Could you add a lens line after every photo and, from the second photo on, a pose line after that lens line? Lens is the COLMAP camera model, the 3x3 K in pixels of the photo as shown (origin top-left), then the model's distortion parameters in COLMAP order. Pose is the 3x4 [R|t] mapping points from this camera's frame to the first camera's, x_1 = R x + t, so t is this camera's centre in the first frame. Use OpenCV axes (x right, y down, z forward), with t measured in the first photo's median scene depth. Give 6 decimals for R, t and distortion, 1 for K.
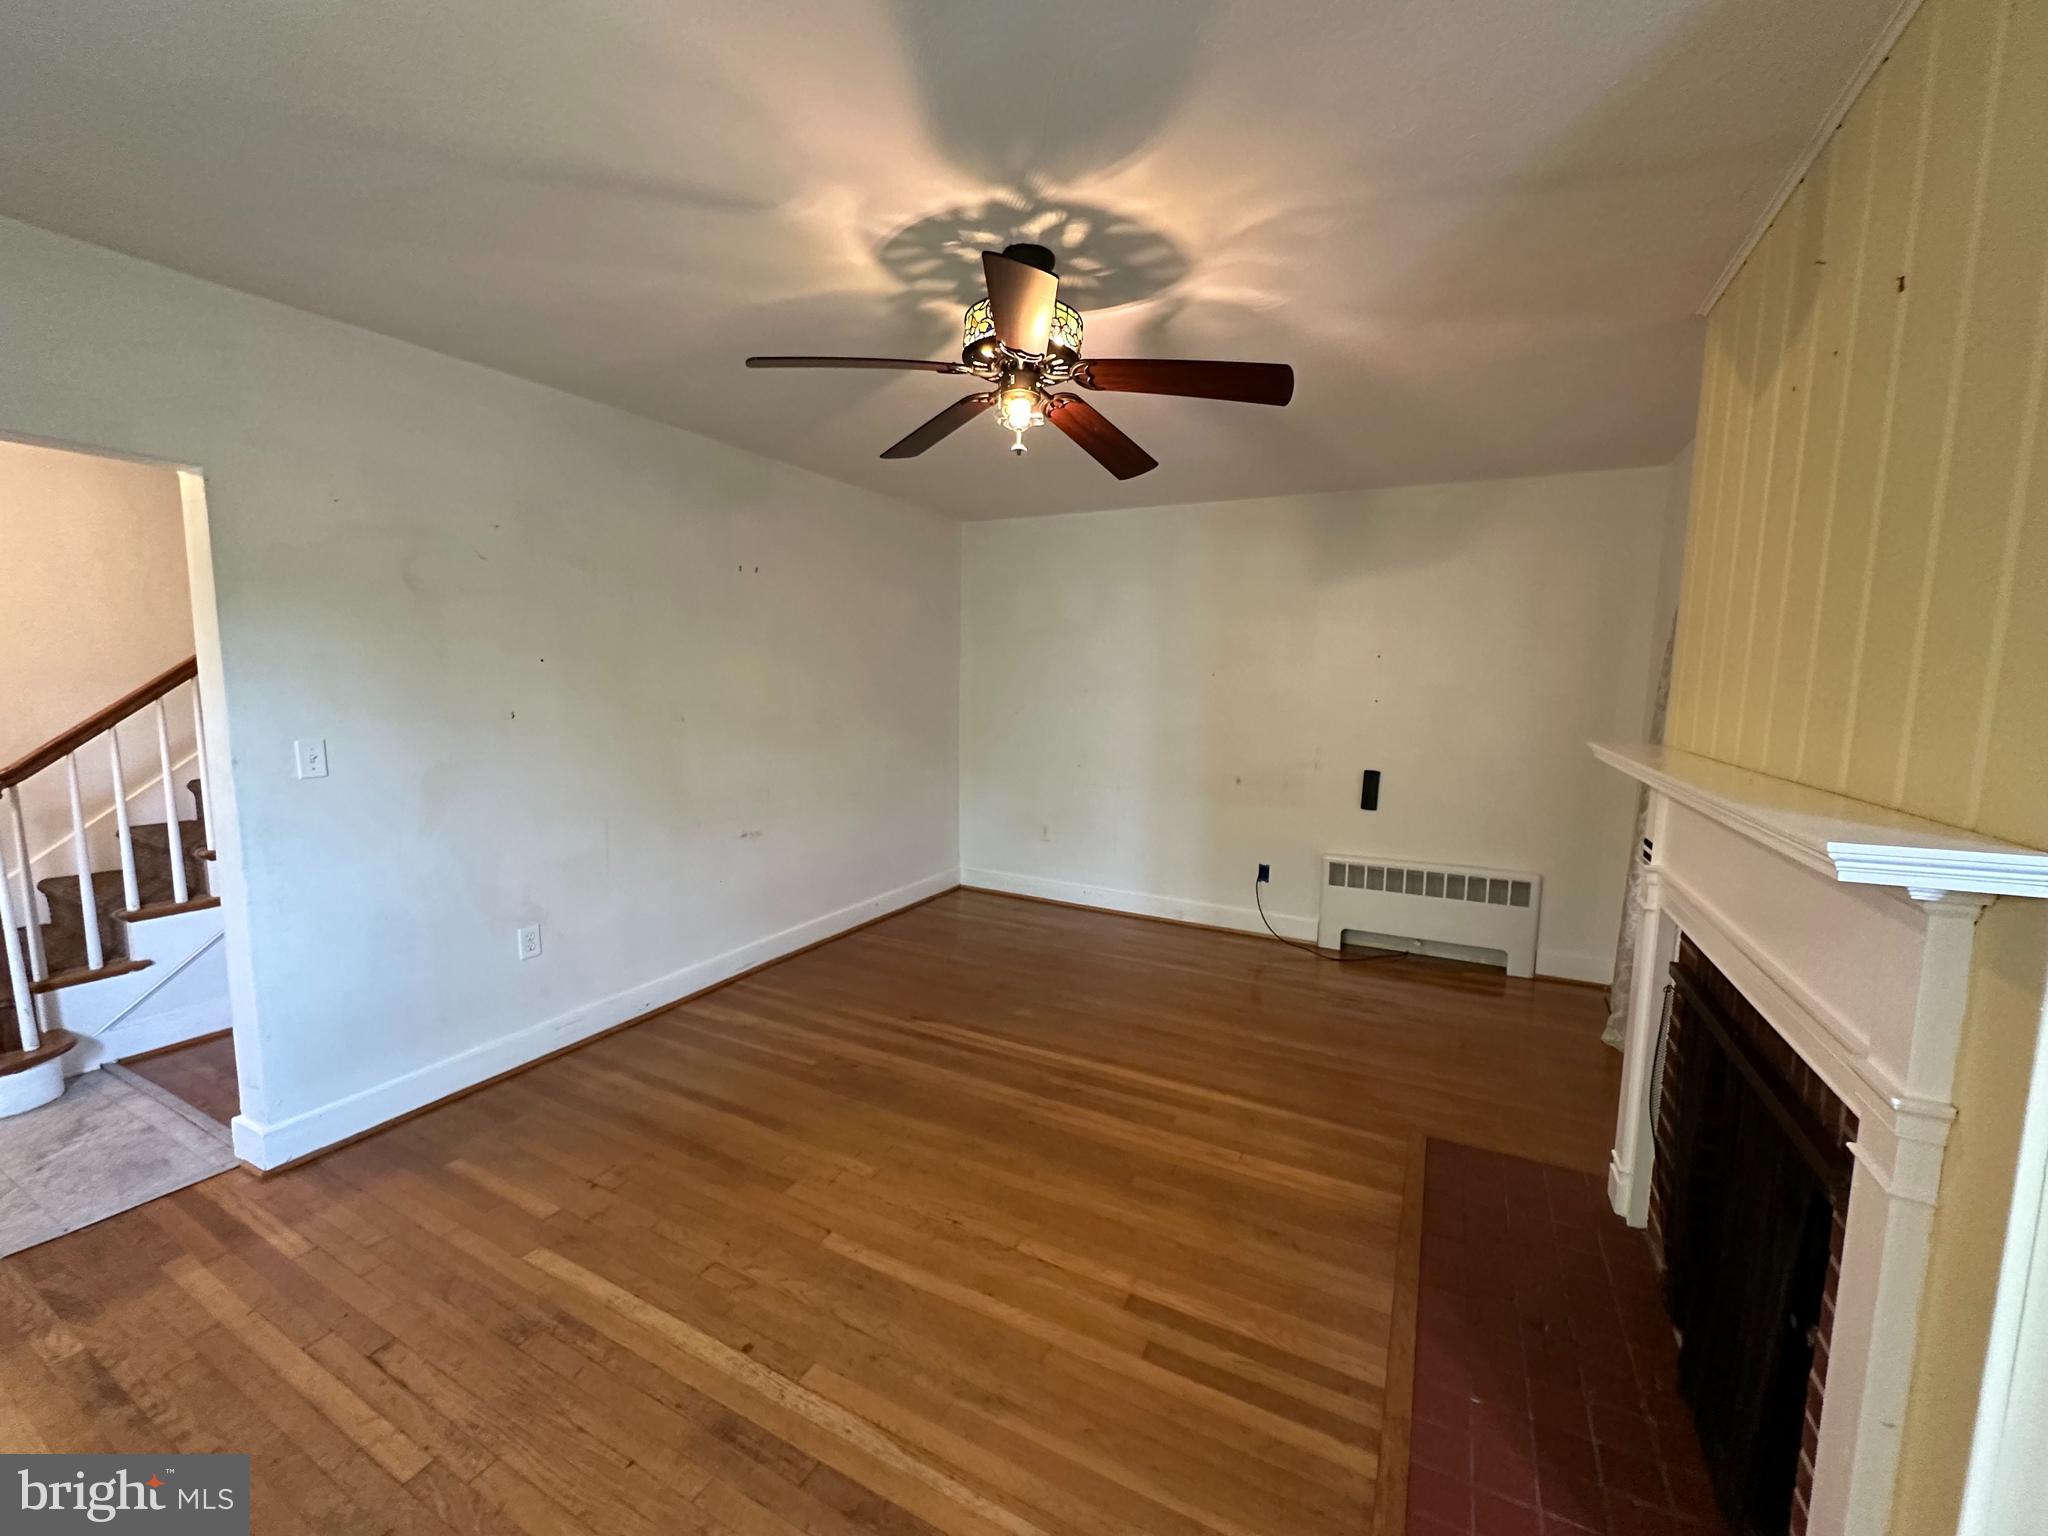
lens RADIAL K [[813.9, 0, 1023.6], [0, 813.9, 771.5], [0, 0, 1]] dist [-0.006719, 0.000565]
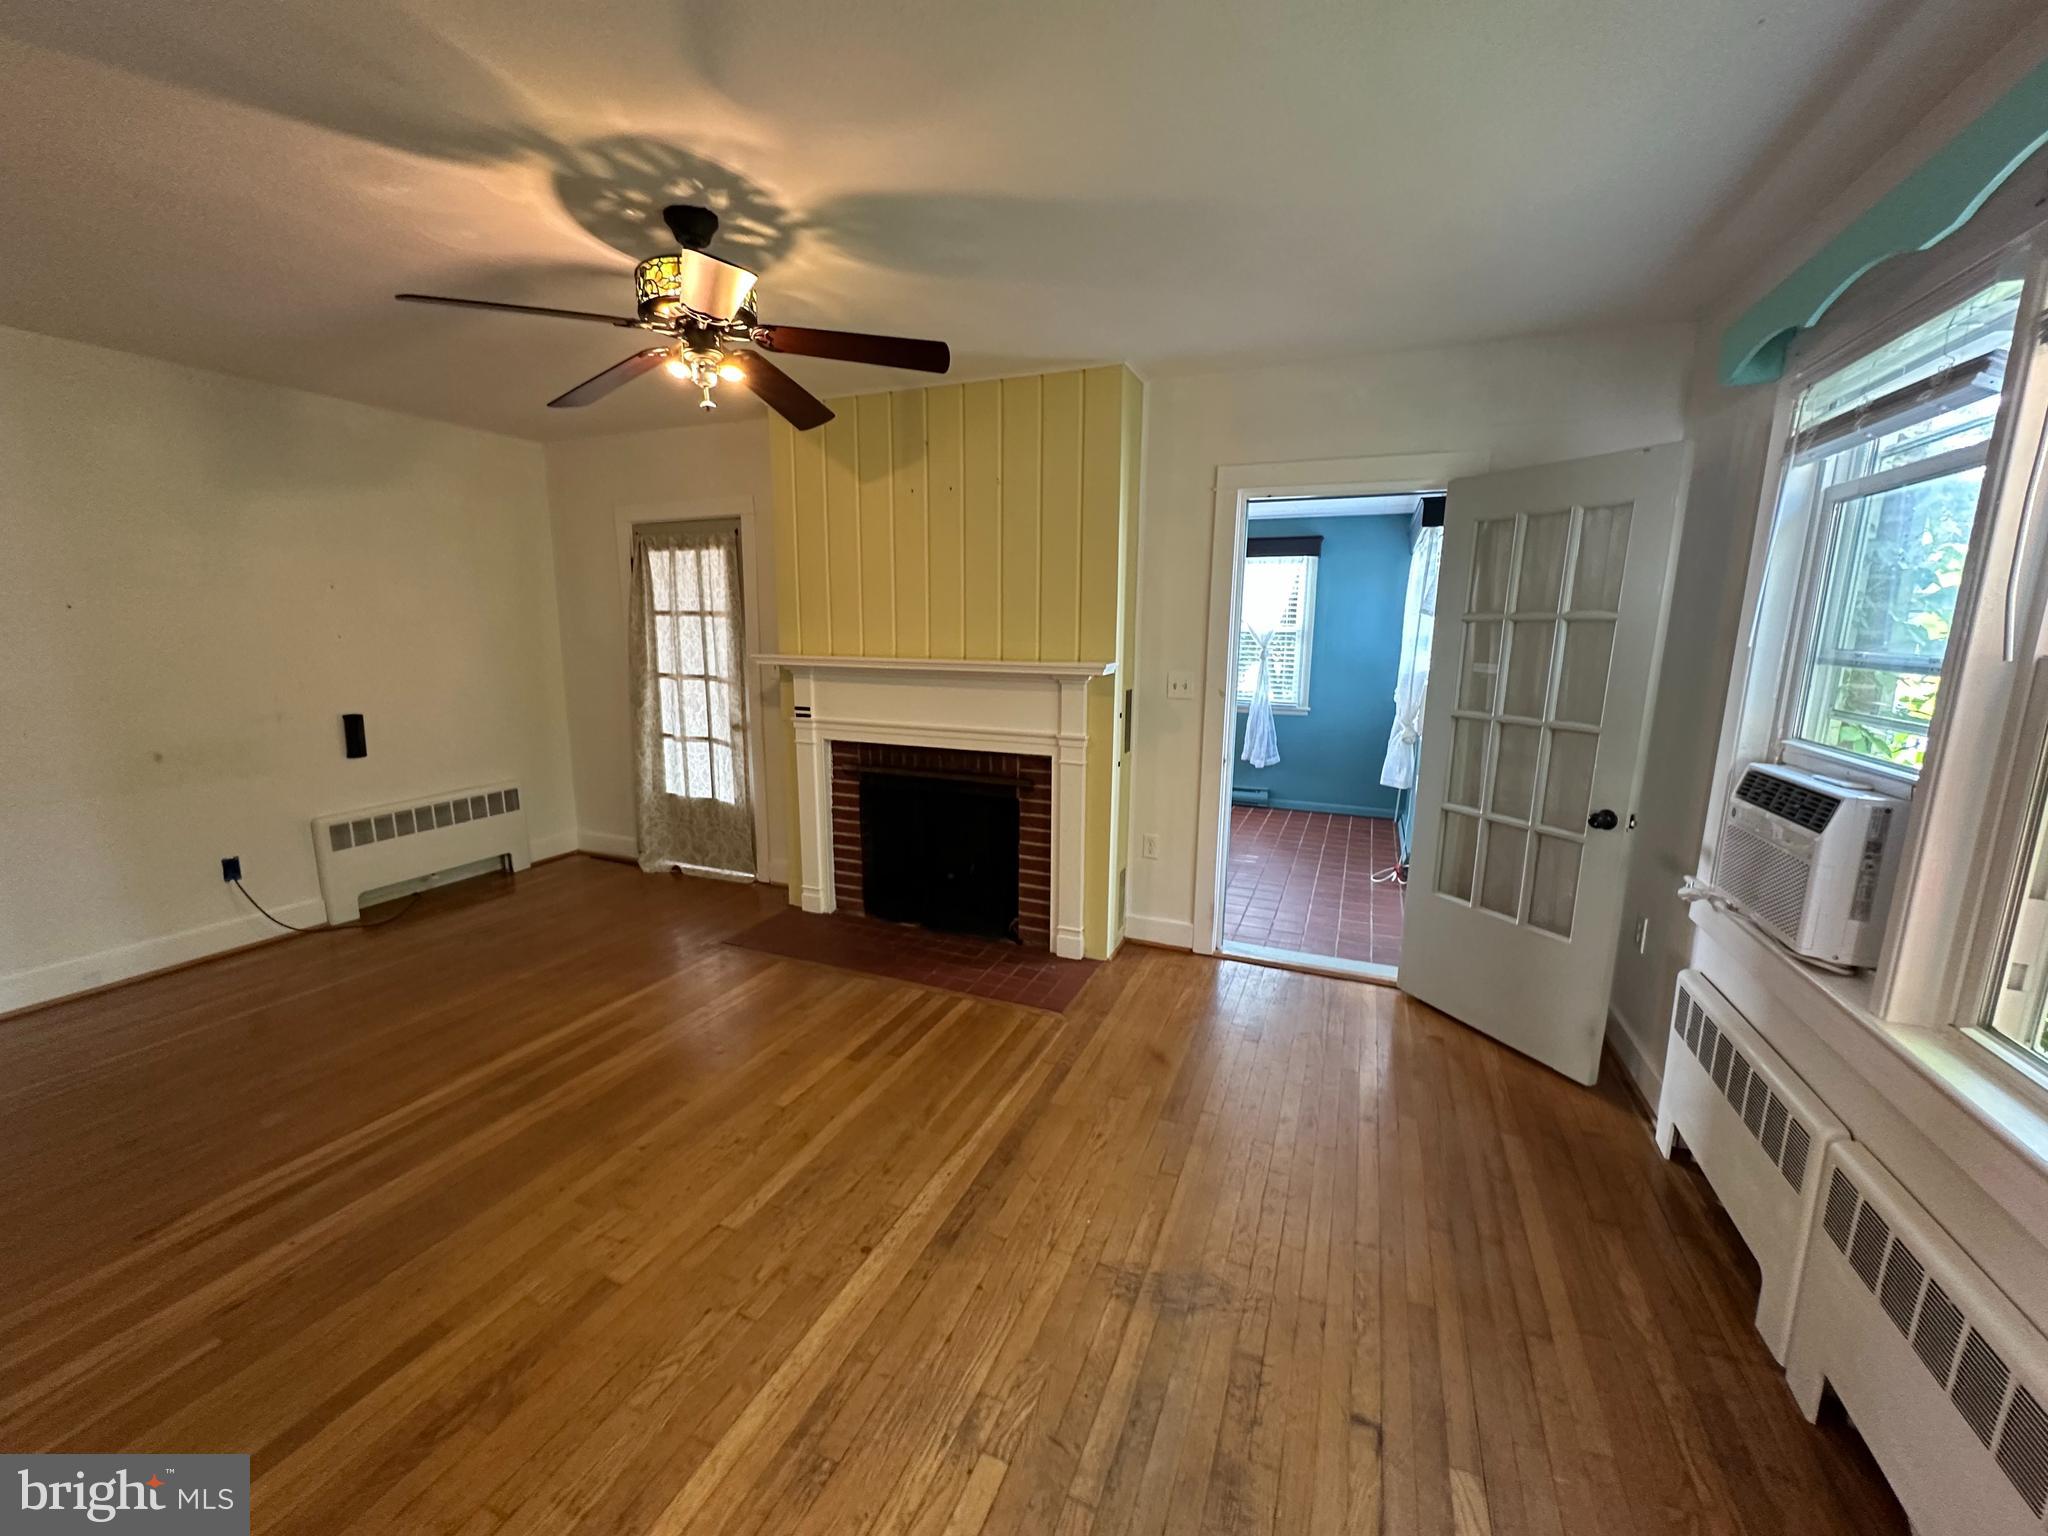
lens RADIAL K [[813.9, 0, 1023.6], [0, 813.9, 771.5], [0, 0, 1]] dist [-0.006719, 0.000565]
pose [[-0.078992, -0.196043, 0.977409, -1.119368], [0.102633, 0.973663, 0.203586, -0.098005], [-0.991578, 0.116396, -0.056791, 0.672002]]
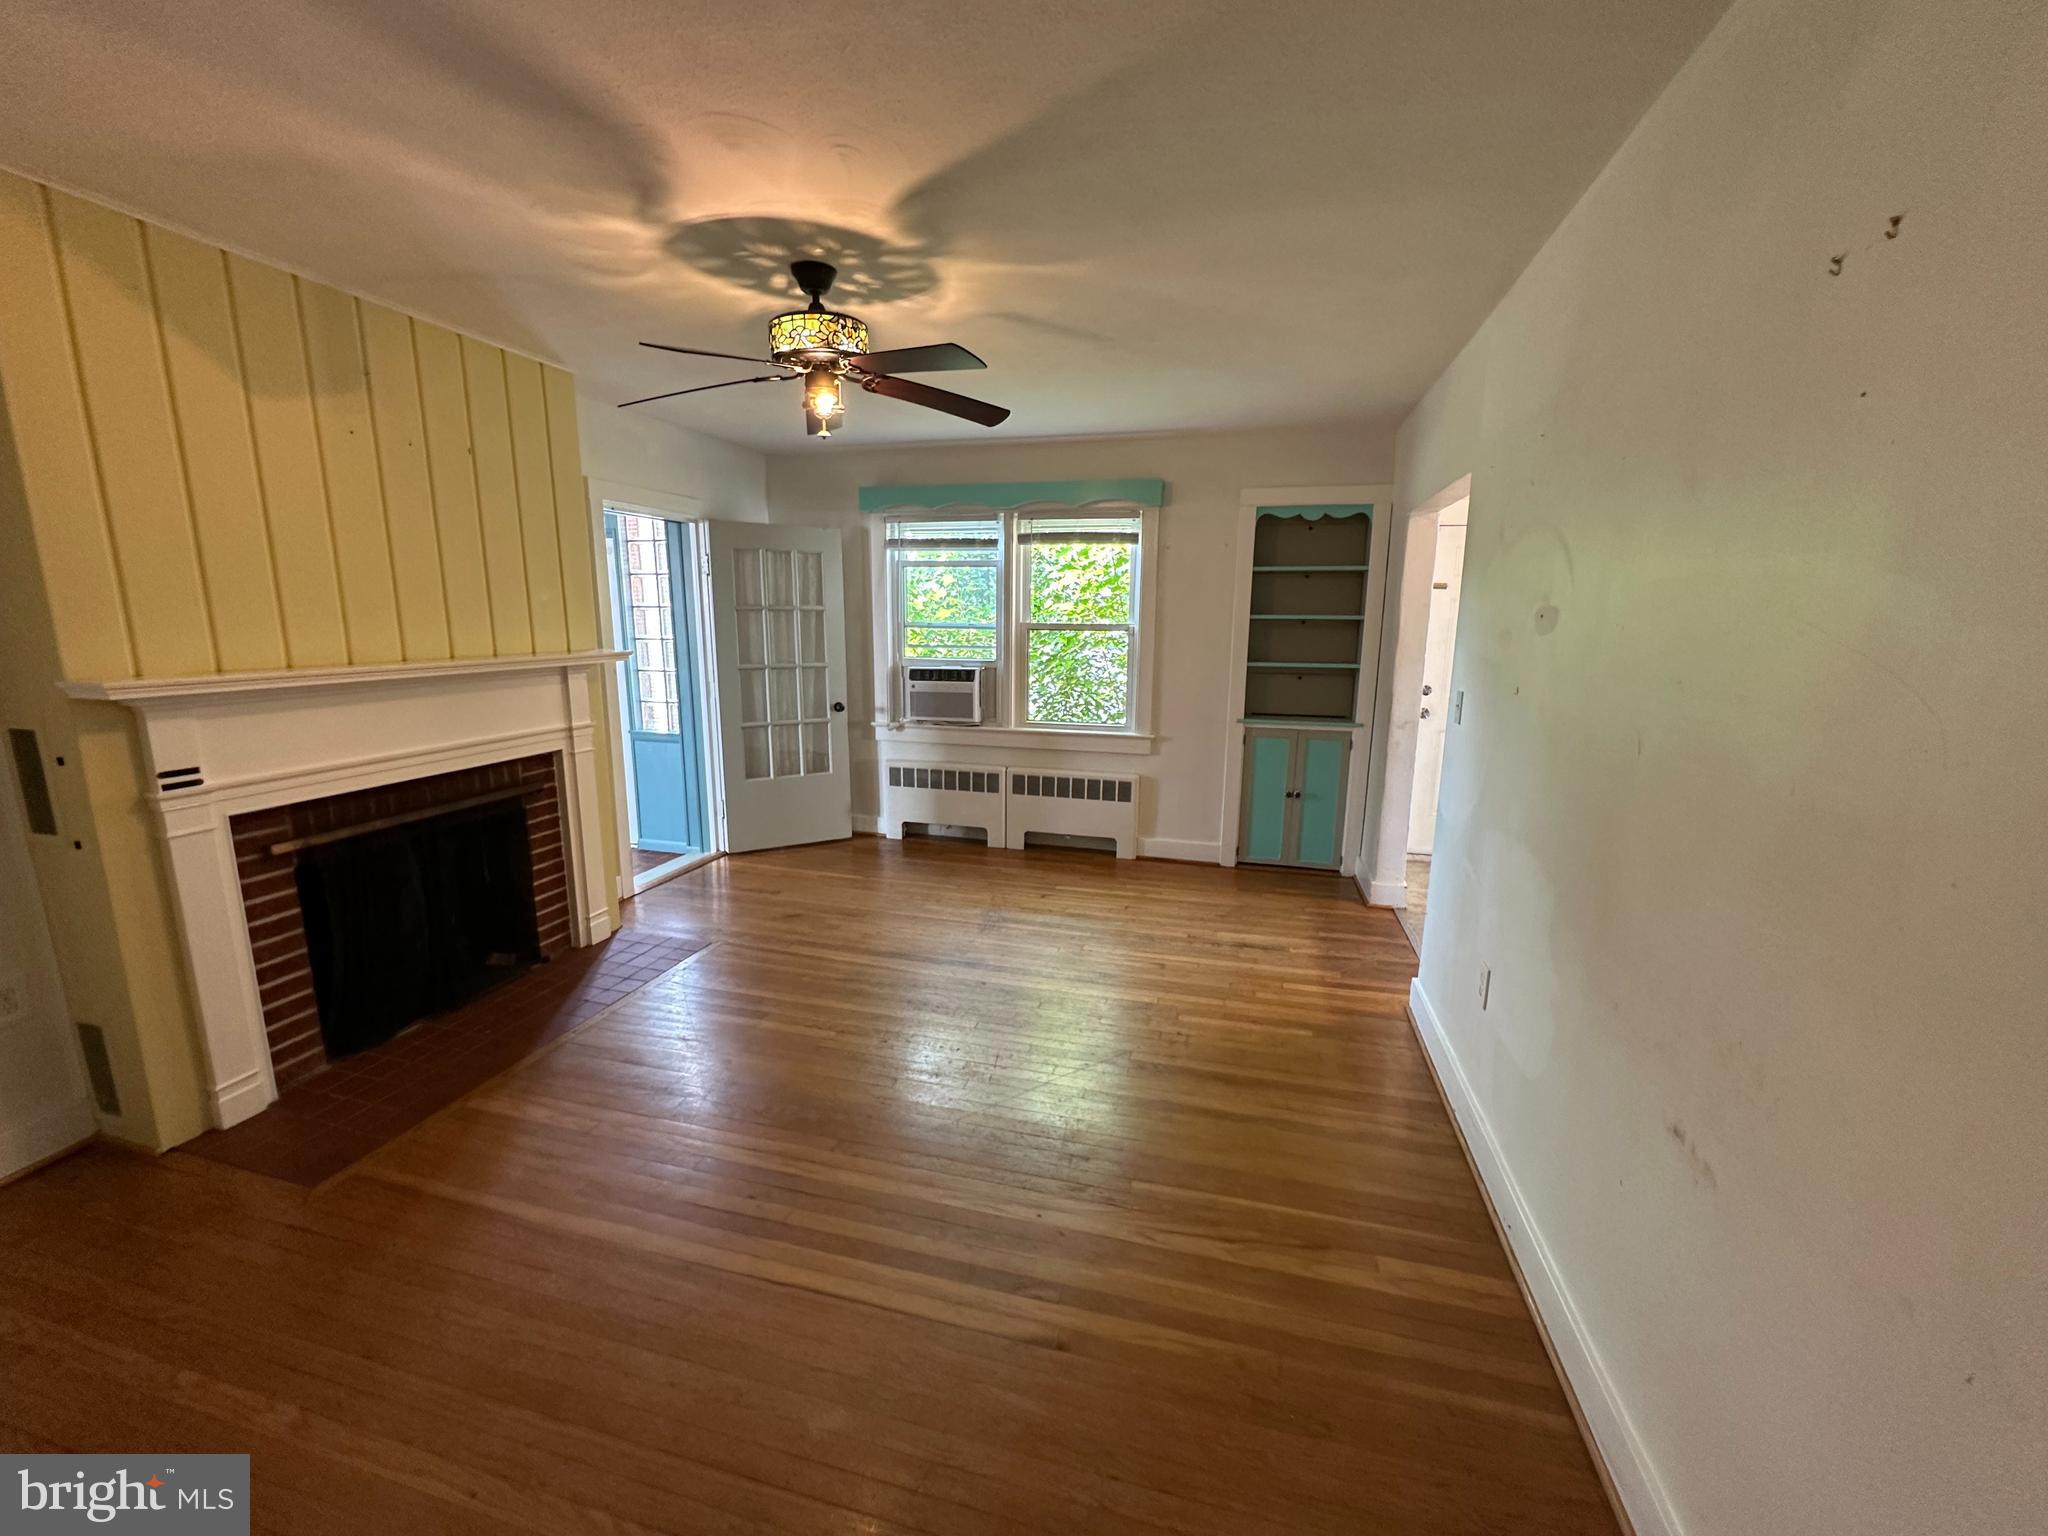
lens RADIAL K [[823.0, 0, 1015.6], [0, 823.0, 768.5], [0, 0, 1]] dist [0.000029, 0.000193]
pose [[-0.978166, 0.013263, -0.207403, -0.023284], [-0.049085, 0.954985, 0.292564, -0.277777], [0.201947, 0.296356, -0.933483, 2.277222]]
